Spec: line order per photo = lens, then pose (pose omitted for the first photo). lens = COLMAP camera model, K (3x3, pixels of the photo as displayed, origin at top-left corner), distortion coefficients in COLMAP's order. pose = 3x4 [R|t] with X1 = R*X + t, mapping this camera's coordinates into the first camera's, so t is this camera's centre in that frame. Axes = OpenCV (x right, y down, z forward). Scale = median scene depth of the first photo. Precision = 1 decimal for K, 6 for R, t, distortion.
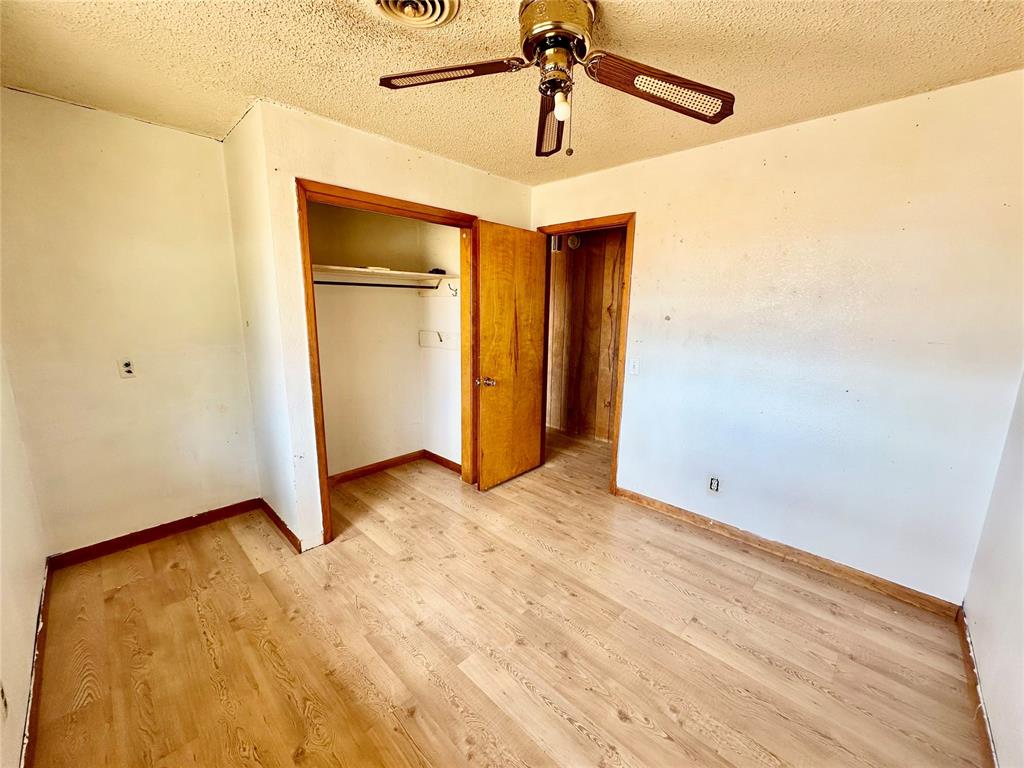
lens RADIAL K [[408.5, 0, 512.0], [0, 408.5, 384.0], [0, 0, 1]] dist [-0.003438, 0.000410]
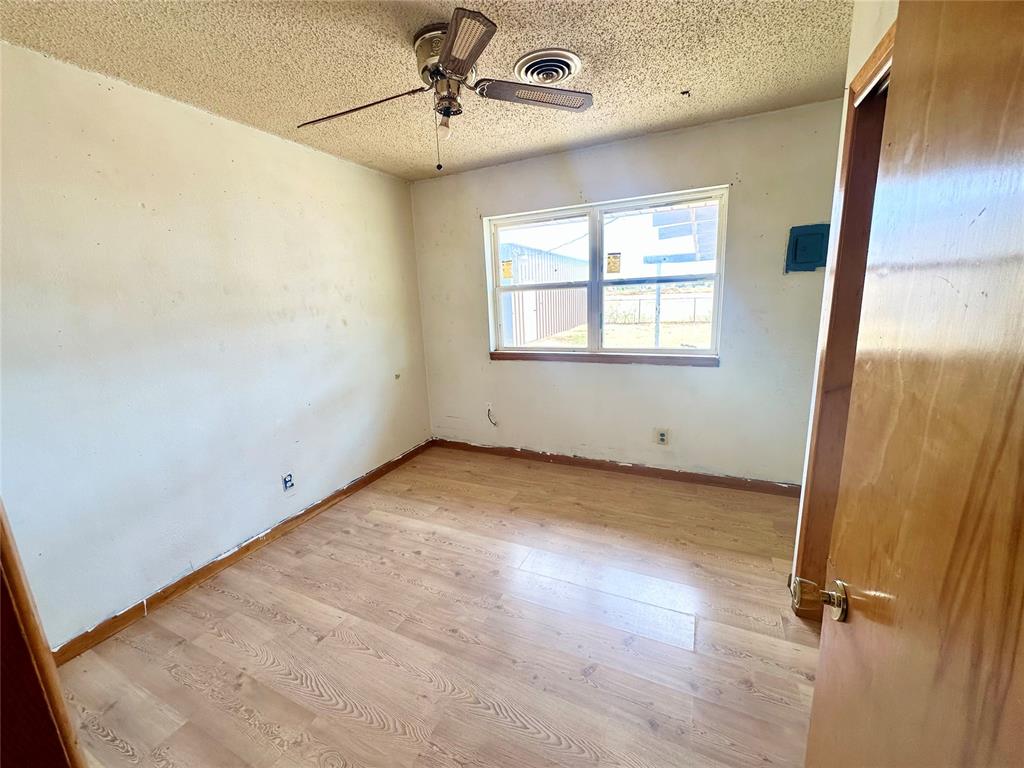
lens RADIAL K [[408.5, 0, 512.0], [0, 408.5, 384.0], [0, 0, 1]] dist [-0.003438, 0.000410]
pose [[-0.946994, 0.093294, -0.307407, 0.295937], [-0.030754, 0.926181, 0.375824, -0.336871], [0.319776, 0.365357, -0.874218, 1.898420]]
